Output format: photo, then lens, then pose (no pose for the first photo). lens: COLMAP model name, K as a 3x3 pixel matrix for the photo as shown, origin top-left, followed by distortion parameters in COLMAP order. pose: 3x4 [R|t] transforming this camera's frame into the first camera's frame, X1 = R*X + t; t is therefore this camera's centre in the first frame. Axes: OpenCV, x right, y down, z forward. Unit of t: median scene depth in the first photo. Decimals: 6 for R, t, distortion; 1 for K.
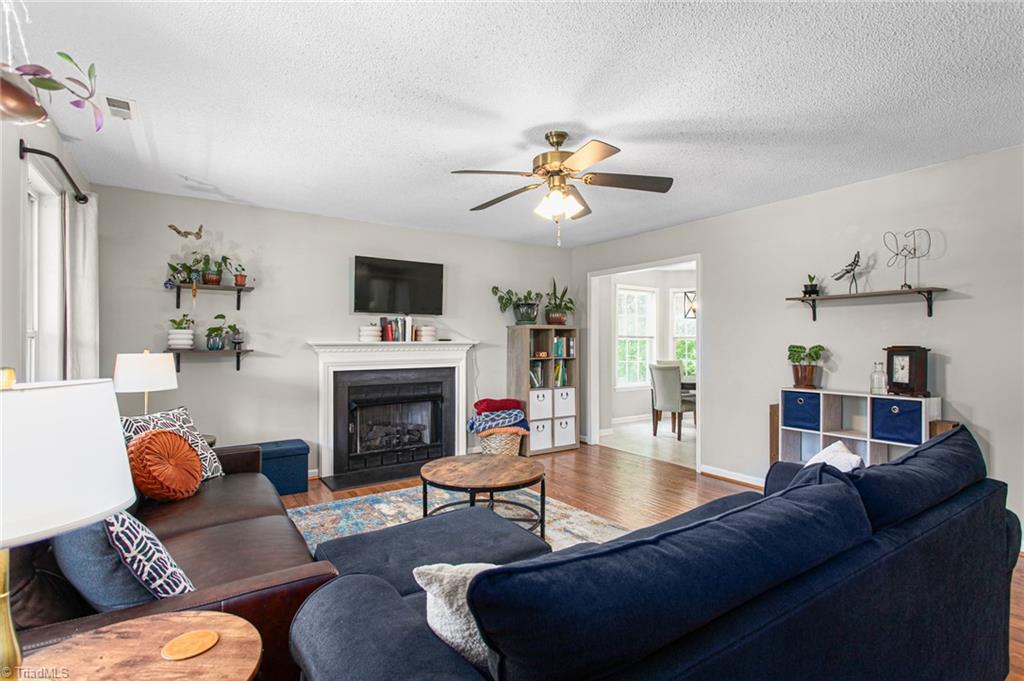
lens RADIAL K [[498.2, 0, 517.3], [0, 498.2, 340.0], [0, 0, 1]] dist [0.000948, 0.000782]
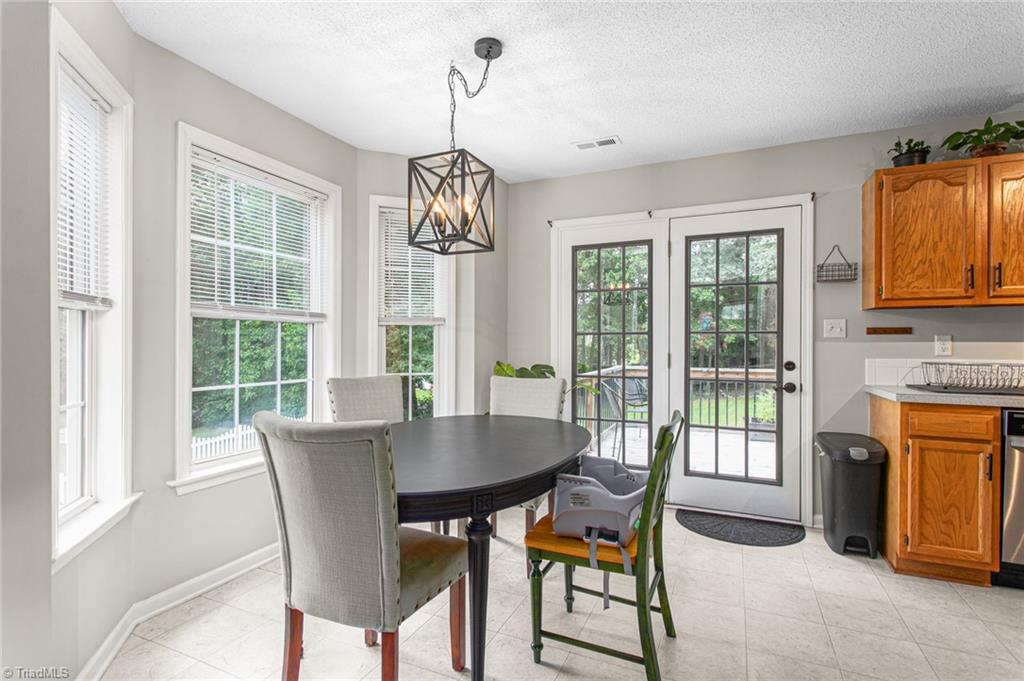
lens RADIAL K [[498.2, 0, 517.3], [0, 498.2, 340.0], [0, 0, 1]] dist [0.000948, 0.000782]
pose [[0.848007, 0.001930, 0.529982, 0.230397], [-0.003297, 0.999993, 0.001635, 0.014281], [-0.529976, -0.003134, 0.848007, 0.705809]]
